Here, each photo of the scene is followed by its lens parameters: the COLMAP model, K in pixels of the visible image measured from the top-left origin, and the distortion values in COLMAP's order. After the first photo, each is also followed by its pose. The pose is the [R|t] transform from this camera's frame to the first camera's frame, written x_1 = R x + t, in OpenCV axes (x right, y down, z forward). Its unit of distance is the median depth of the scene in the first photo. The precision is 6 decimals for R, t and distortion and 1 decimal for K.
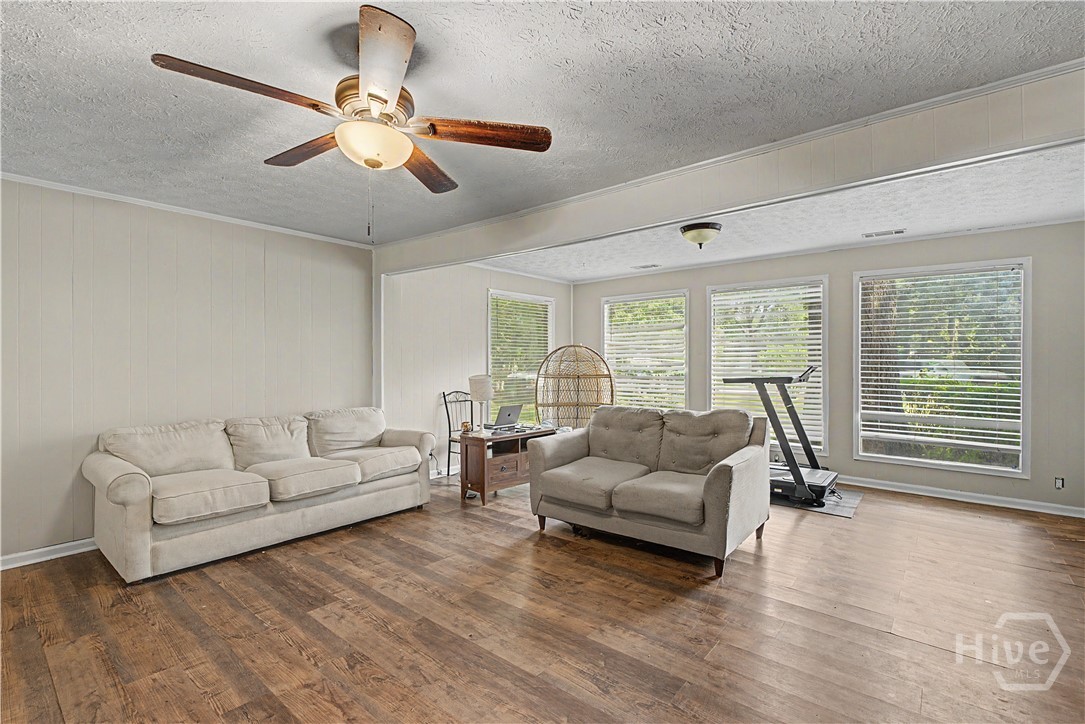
lens RADIAL K [[487.8, 0, 540.2], [0, 487.8, 363.9], [0, 0, 1]] dist [-0.016797, 0.003474]
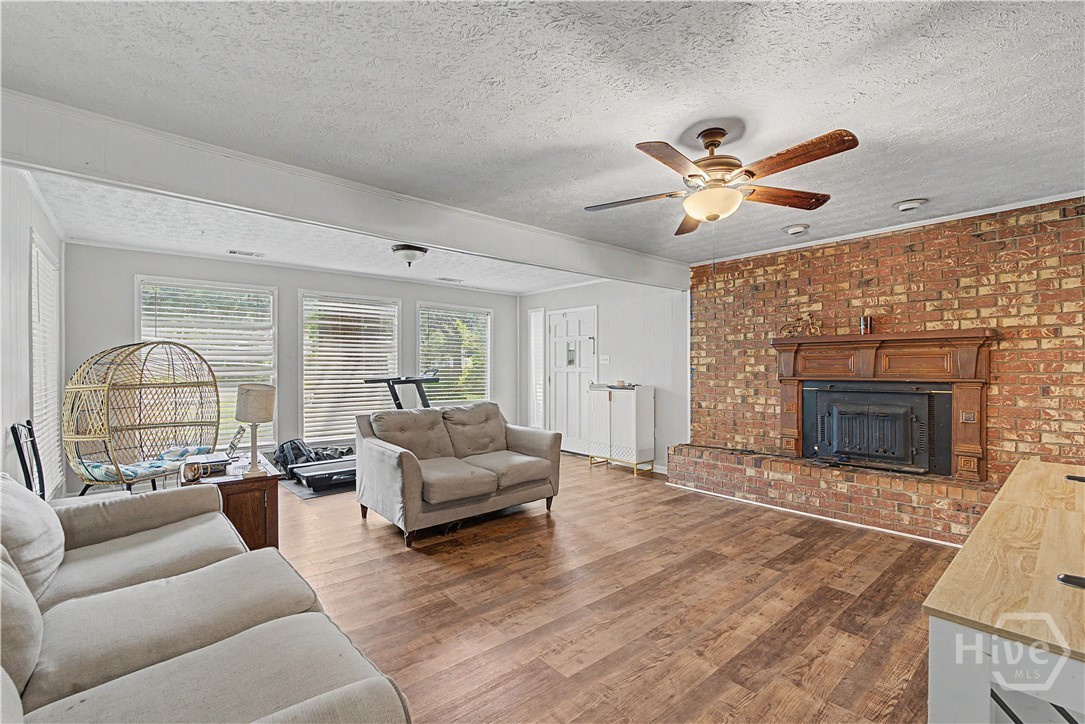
lens RADIAL K [[487.8, 0, 516.3], [0, 487.8, 368.8], [0, 0, 1]] dist [-0.016797, 0.003474]
pose [[0.184281, -0.000890, 0.982873, -0.981000], [0.001705, 0.999998, 0.000586, 0.002794], [-0.982872, 0.001568, 0.184282, 0.714874]]
